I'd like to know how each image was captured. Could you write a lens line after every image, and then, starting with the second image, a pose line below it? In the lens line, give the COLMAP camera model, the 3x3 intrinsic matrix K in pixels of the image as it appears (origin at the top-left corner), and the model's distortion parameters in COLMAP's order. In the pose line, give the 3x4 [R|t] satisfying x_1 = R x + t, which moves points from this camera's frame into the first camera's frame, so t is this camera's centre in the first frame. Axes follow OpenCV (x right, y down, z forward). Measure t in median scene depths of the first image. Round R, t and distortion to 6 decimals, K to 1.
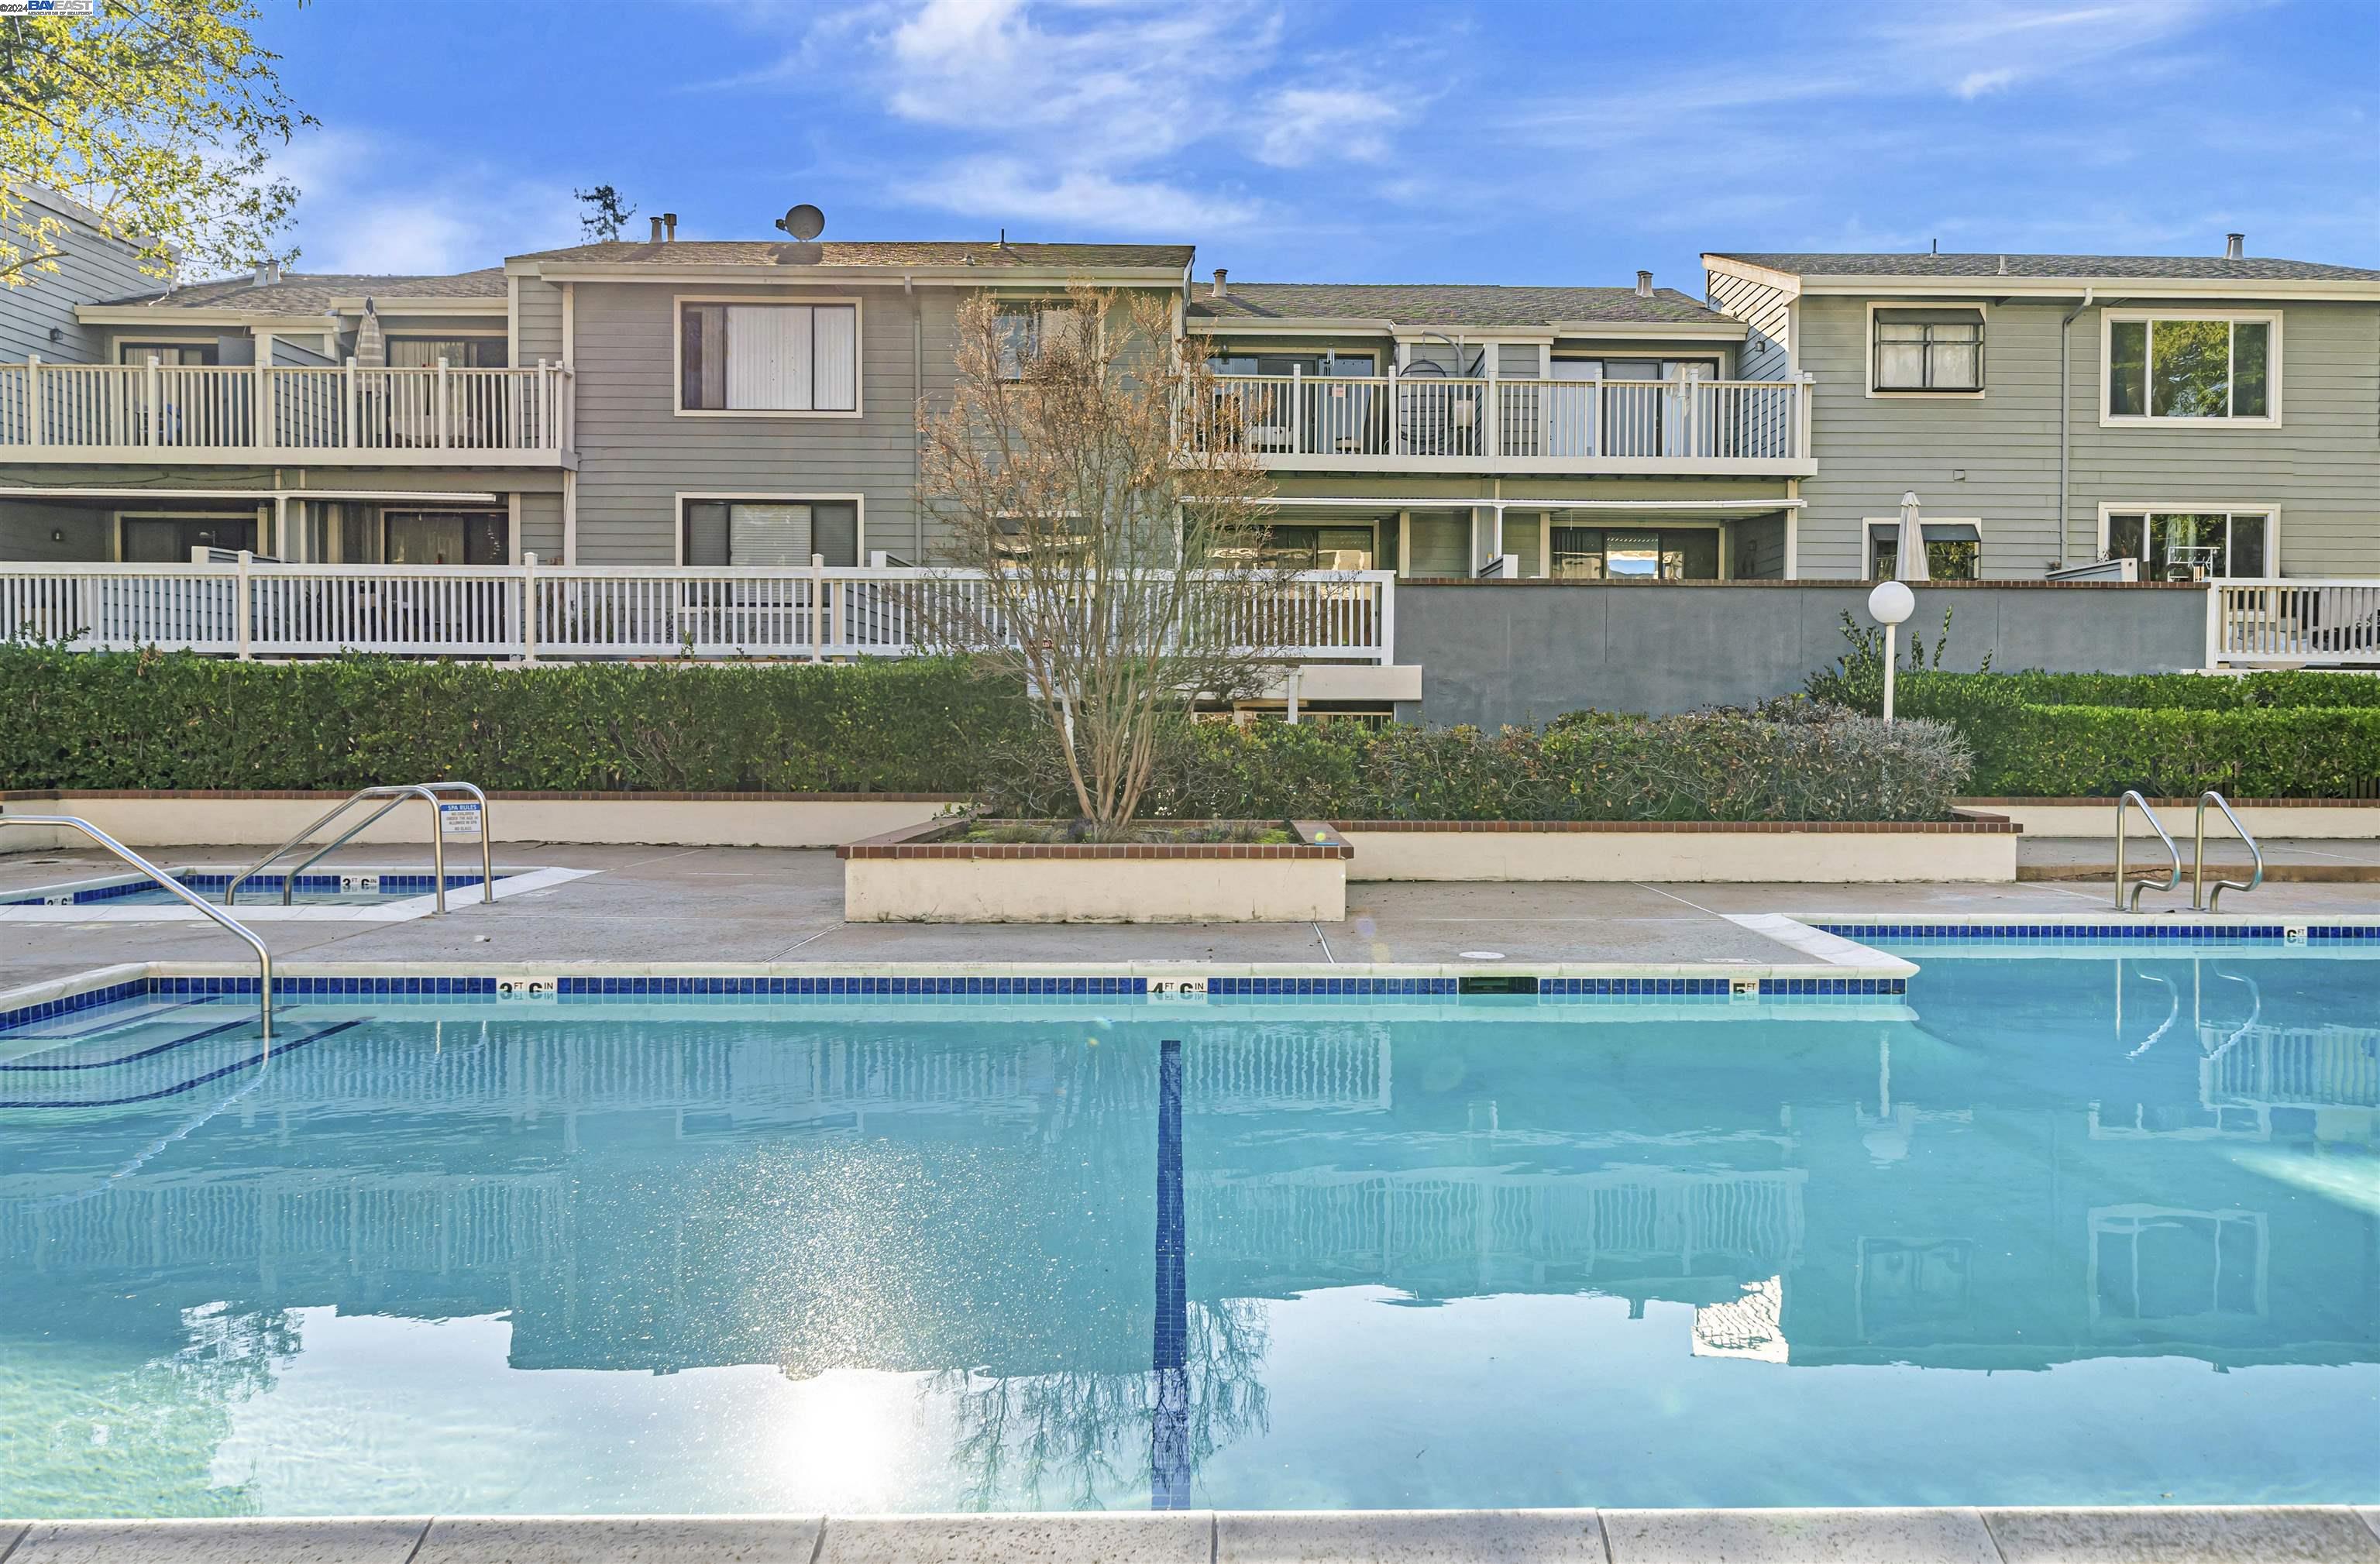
lens RADIAL K [[1741.7, 0, 1192.0], [0, 1741.7, 771.0], [0, 0, 1]] dist [0.005076, -0.005188]
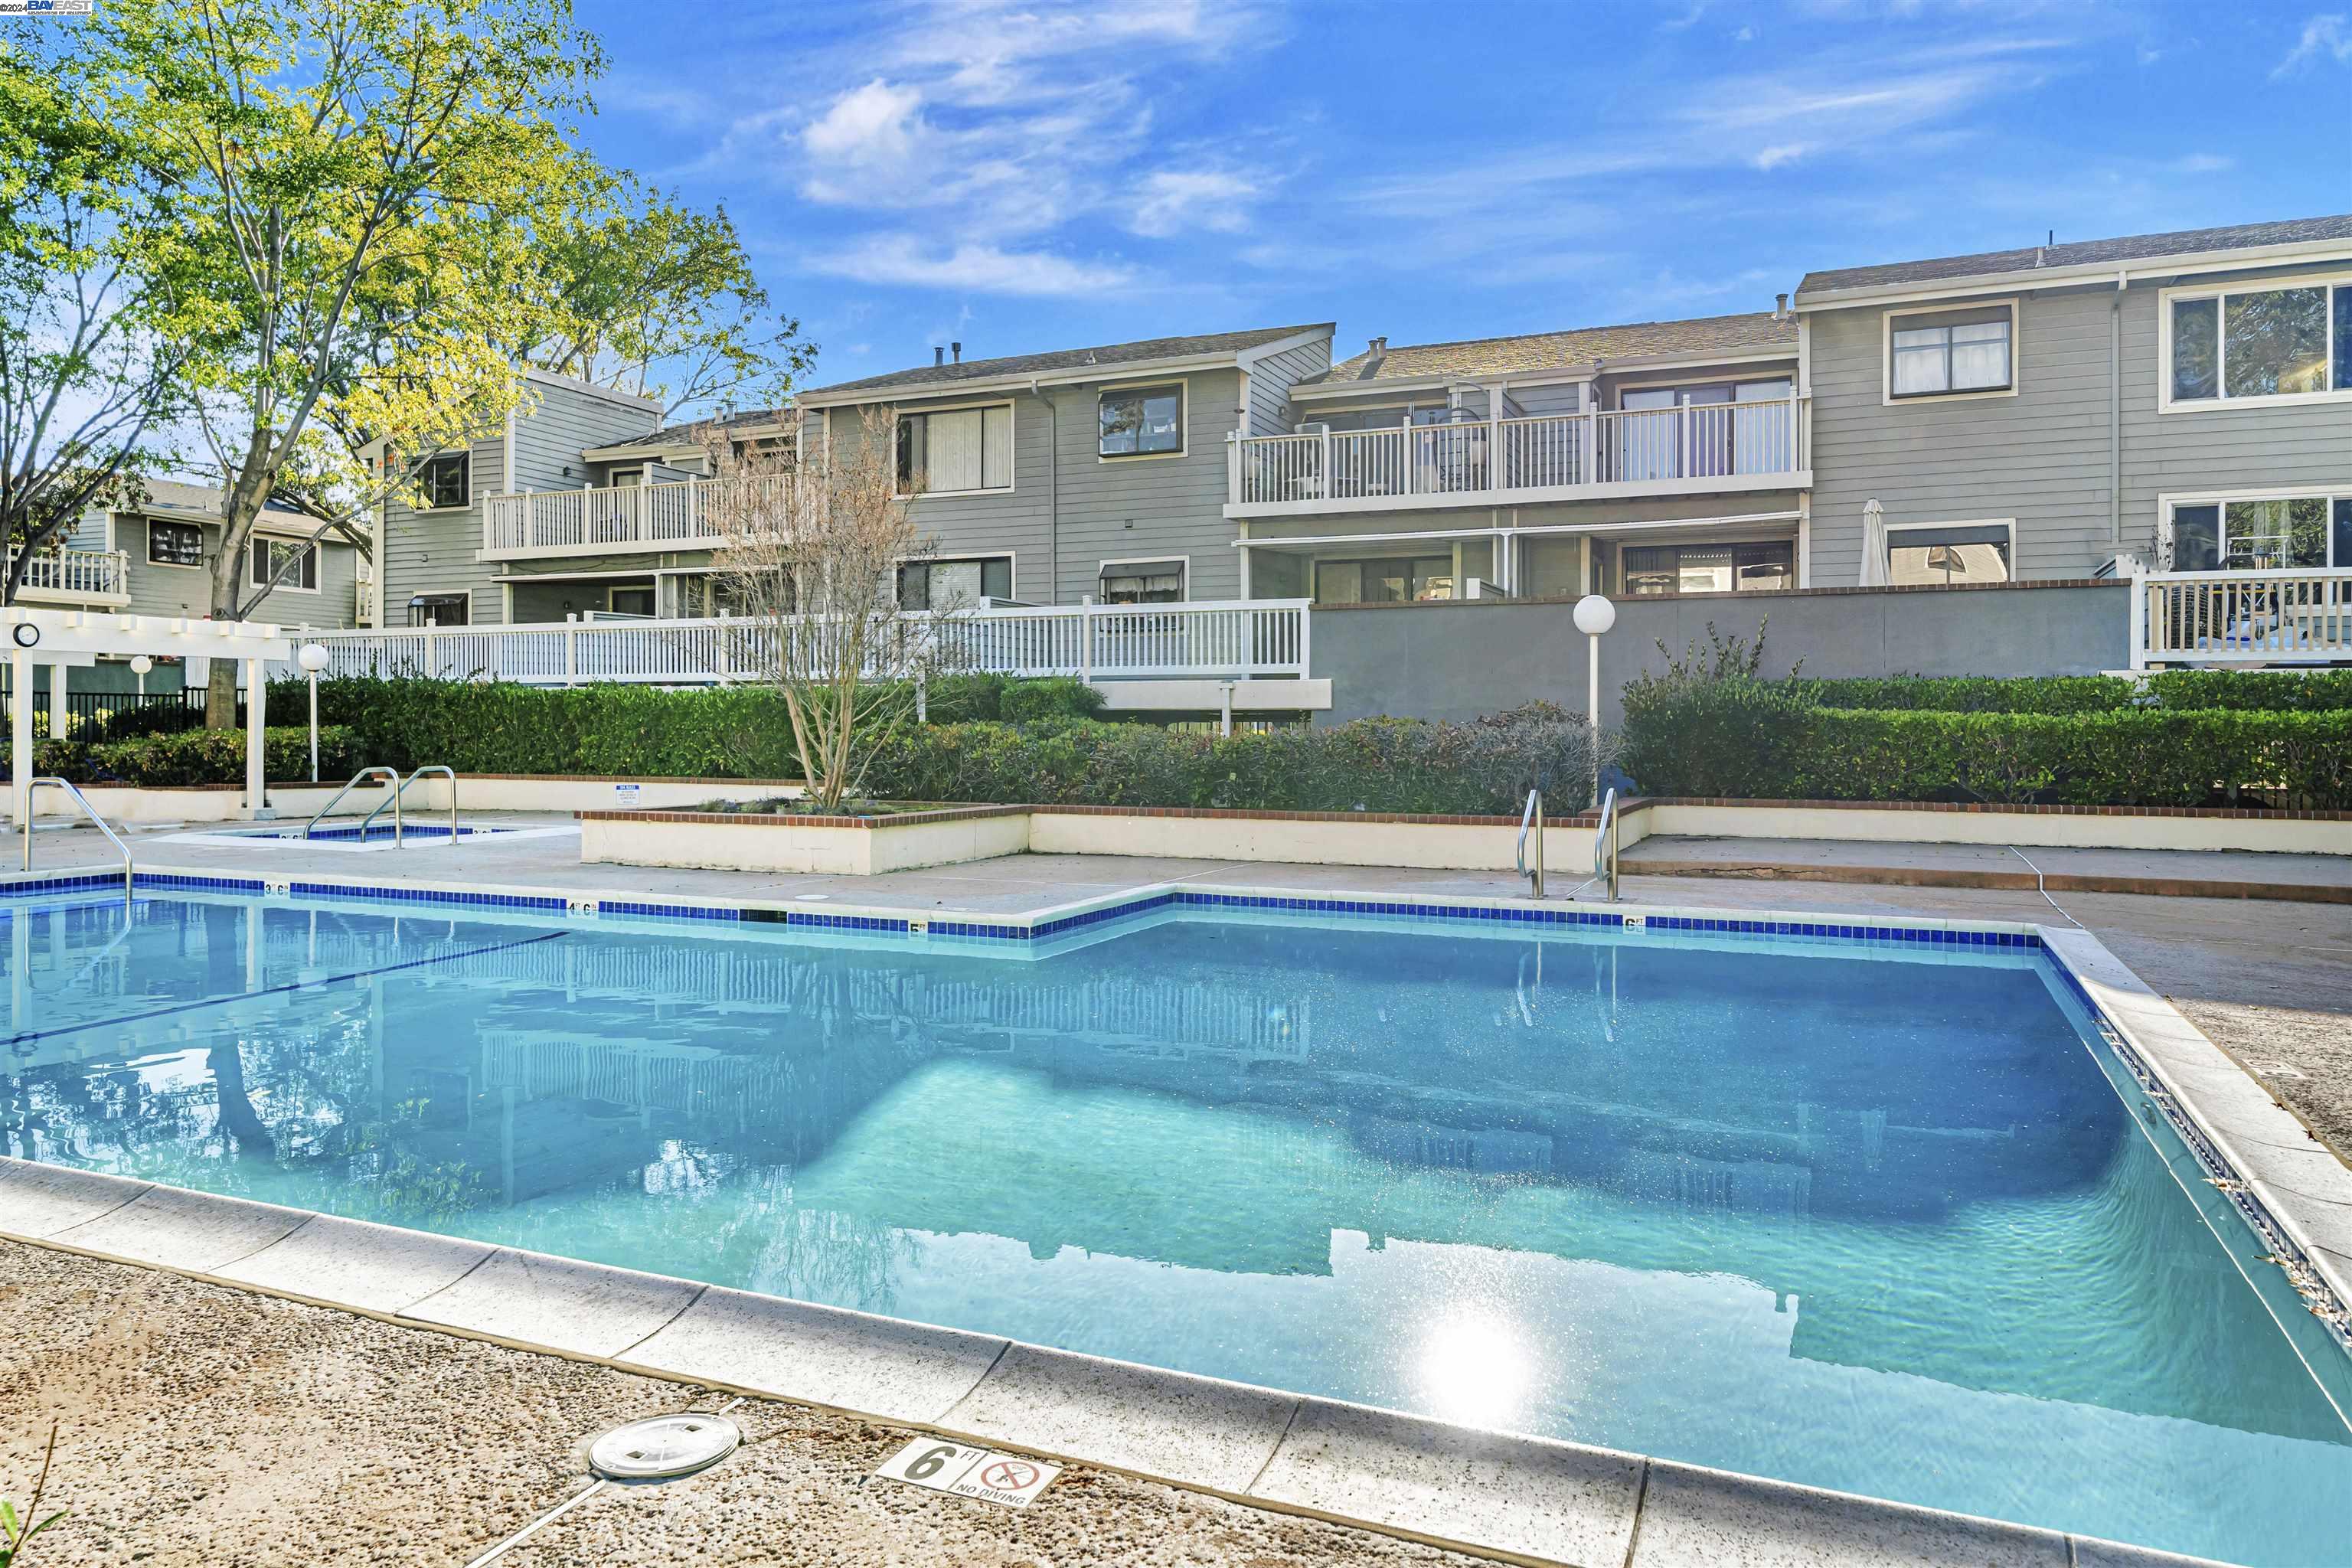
lens RADIAL K [[1551.3, 0, 1177.6], [0, 1551.3, 781.1], [0, 0, 1]] dist [0.000485, 0.004926]
pose [[0.906011, 0.012817, -0.423060, 0.411079], [-0.010853, 0.999916, 0.007050, 0.001574], [0.423115, -0.001796, 0.906074, 0.011060]]
